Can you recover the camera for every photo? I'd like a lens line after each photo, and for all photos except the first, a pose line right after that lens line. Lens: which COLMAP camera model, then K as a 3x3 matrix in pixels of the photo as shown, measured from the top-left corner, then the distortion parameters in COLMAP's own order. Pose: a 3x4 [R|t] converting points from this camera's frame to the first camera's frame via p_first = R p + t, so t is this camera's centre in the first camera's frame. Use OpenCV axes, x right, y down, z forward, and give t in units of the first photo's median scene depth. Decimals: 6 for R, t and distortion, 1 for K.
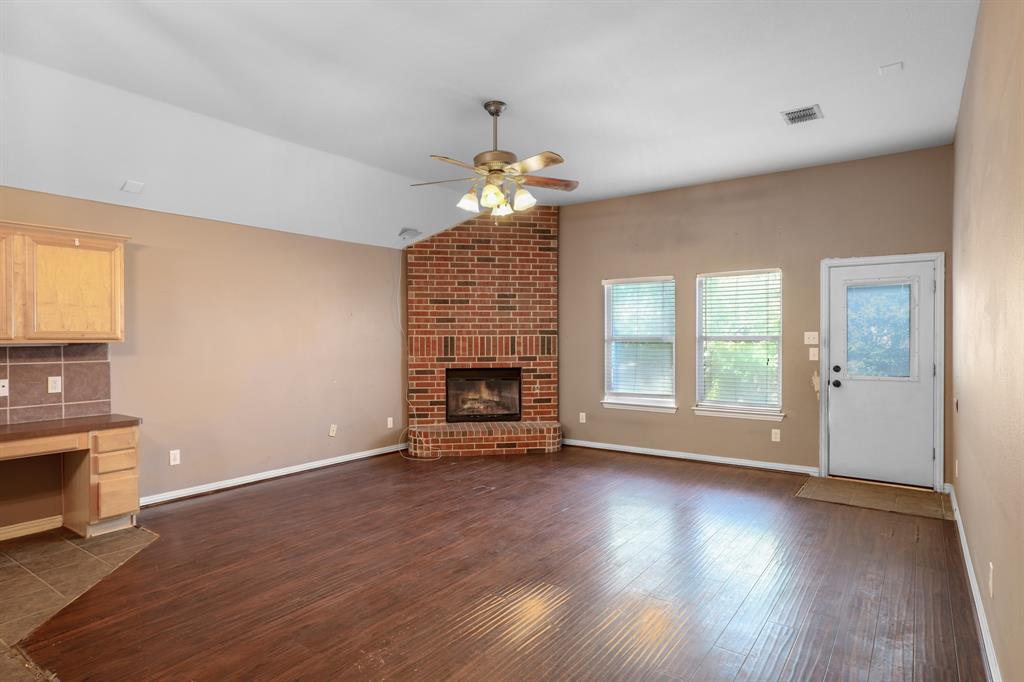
lens RADIAL K [[571.0, 0, 505.4], [0, 571.0, 340.6], [0, 0, 1]] dist [-0.012810, 0.011907]
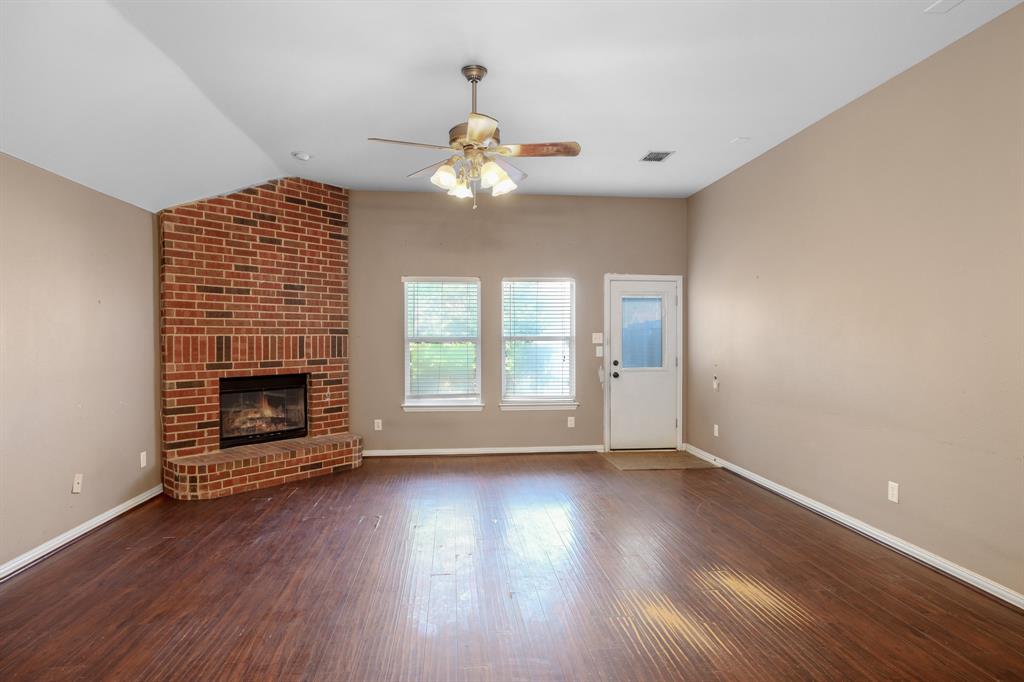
lens RADIAL K [[571.0, 0, 495.1], [0, 571.0, 340.9], [0, 0, 1]] dist [-0.012810, 0.011907]
pose [[0.747179, -0.002587, 0.664617, -0.335939], [0.002387, 0.999996, 0.001209, -0.000563], [-0.664618, 0.000683, 0.747183, 0.190722]]
